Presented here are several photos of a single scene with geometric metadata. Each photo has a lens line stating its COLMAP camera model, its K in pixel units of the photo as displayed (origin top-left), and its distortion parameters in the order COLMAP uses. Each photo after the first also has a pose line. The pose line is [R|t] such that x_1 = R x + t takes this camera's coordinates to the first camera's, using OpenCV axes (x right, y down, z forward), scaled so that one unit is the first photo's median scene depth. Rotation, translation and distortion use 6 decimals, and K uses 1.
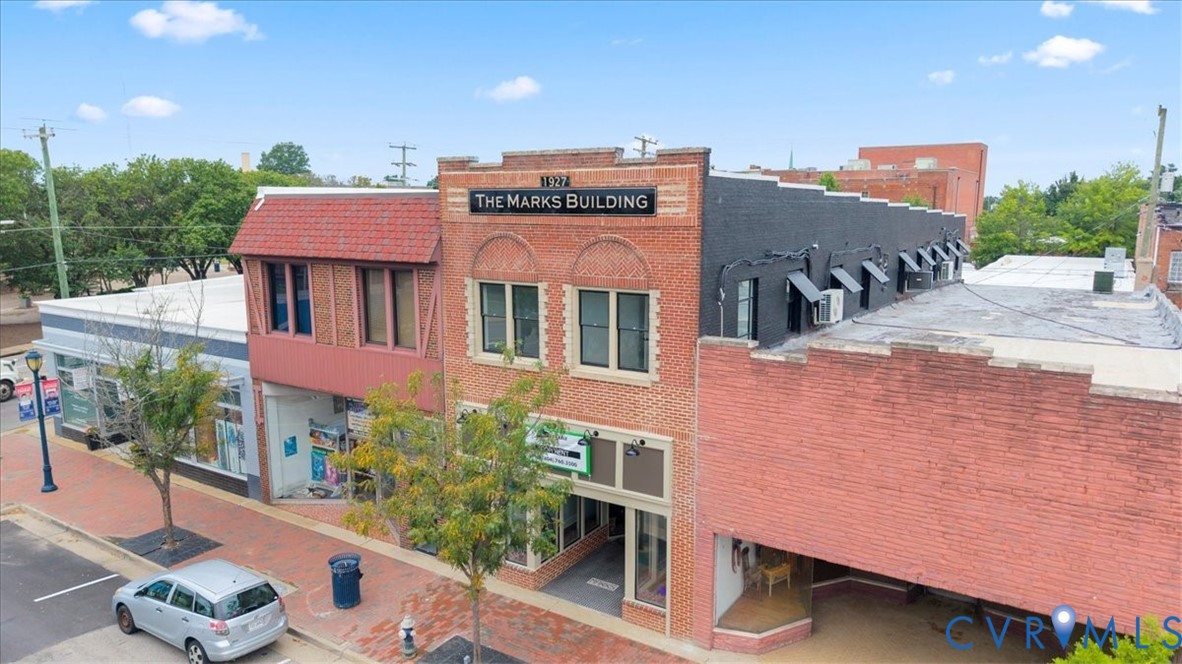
lens RADIAL K [[737.8, 0, 591.0], [0, 737.8, 332.0], [0, 0, 1]] dist [0.026245, -0.000096]
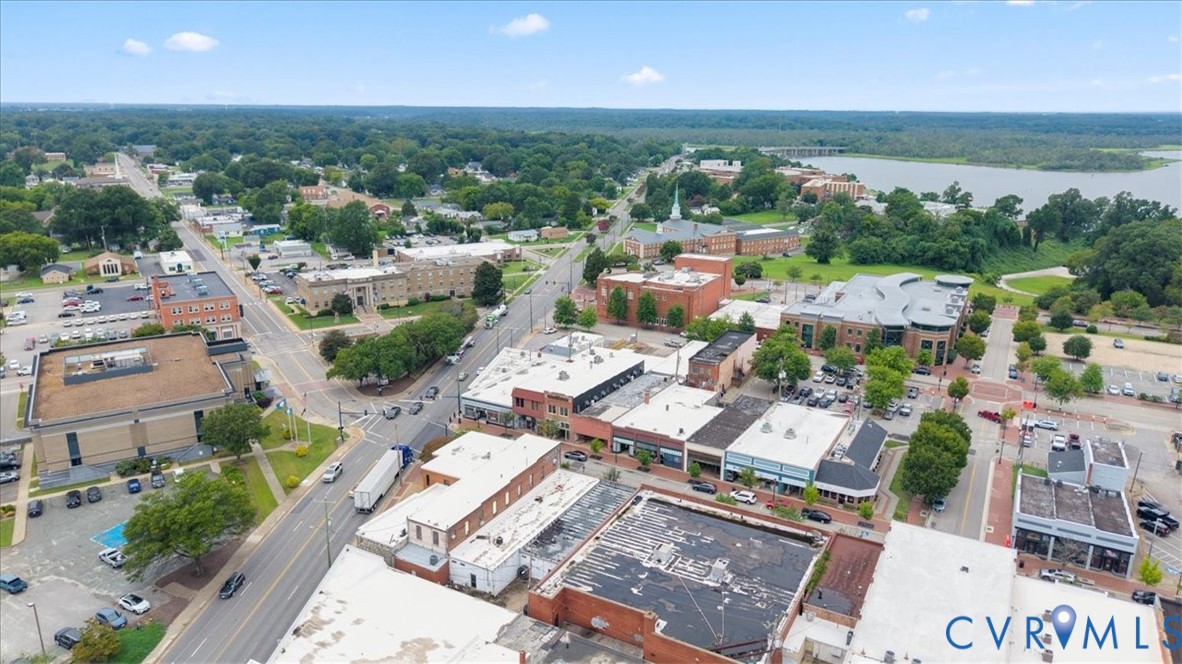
lens RADIAL K [[737.8, 0, 591.0], [0, 737.8, 332.0], [0, 0, 1]] dist [0.026245, -0.000096]
pose [[0.999827, -0.005574, -0.017770, 0.009511], [0.008091, 0.989414, 0.144893, -0.041040], [0.016774, -0.145012, 0.989288, -0.141123]]
